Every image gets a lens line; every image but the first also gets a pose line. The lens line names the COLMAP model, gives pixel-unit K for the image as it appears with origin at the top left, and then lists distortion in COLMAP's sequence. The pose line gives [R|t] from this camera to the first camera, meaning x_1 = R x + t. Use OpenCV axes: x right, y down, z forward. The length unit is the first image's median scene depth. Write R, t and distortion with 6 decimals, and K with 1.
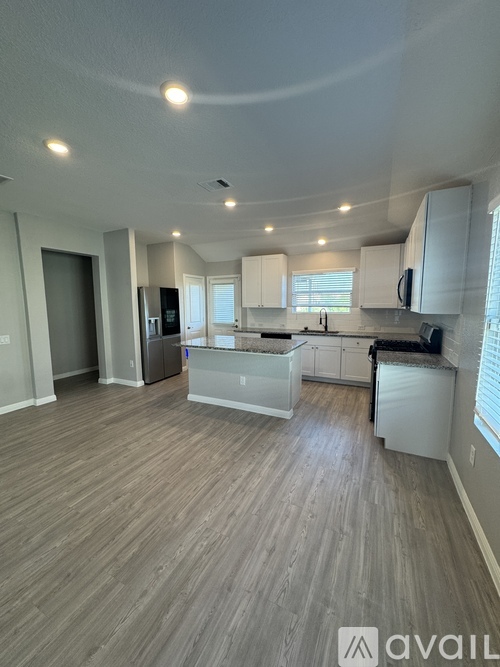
lens RADIAL K [[266.3, 0, 250.0], [0, 266.3, 333.5], [0, 0, 1]] dist [-0.009734, -0.000074]
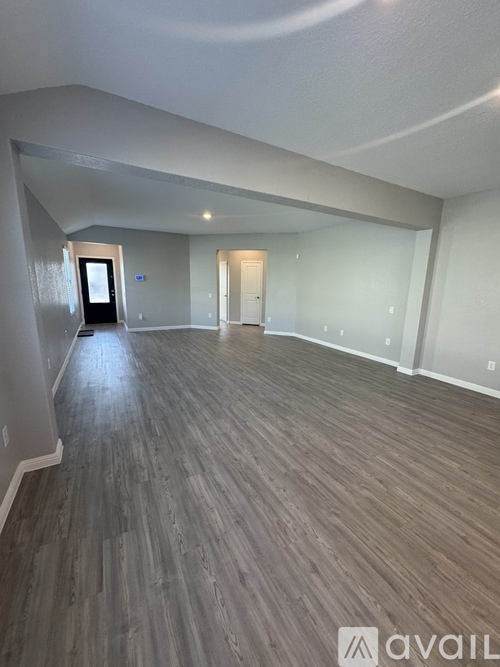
lens RADIAL K [[266.3, 0, 250.0], [0, 266.3, 333.5], [0, 0, 1]] dist [-0.009734, -0.000074]
pose [[-0.580556, 0.151612, -0.799981, 0.311370], [-0.112060, 0.958283, 0.262937, -0.070977], [0.806472, 0.242296, -0.539347, 0.646931]]
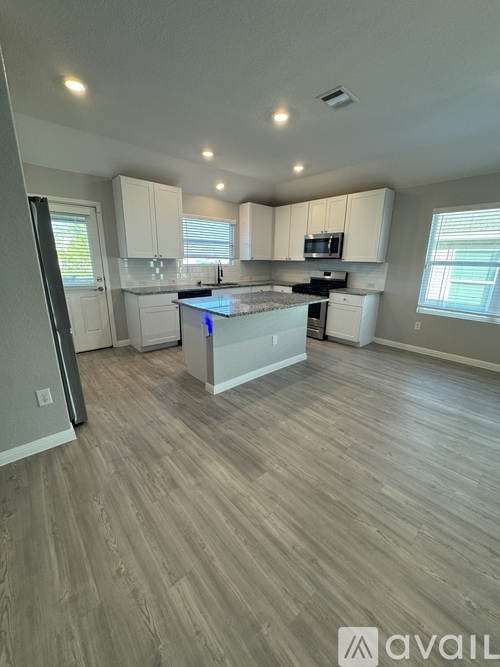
lens RADIAL K [[266.3, 0, 250.0], [0, 266.3, 333.5], [0, 0, 1]] dist [-0.009734, -0.000074]
pose [[0.373085, -0.241215, 0.895892, -1.013040], [0.089796, 0.970467, 0.223899, -0.066247], [-0.923442, -0.003085, 0.383727, 0.843500]]
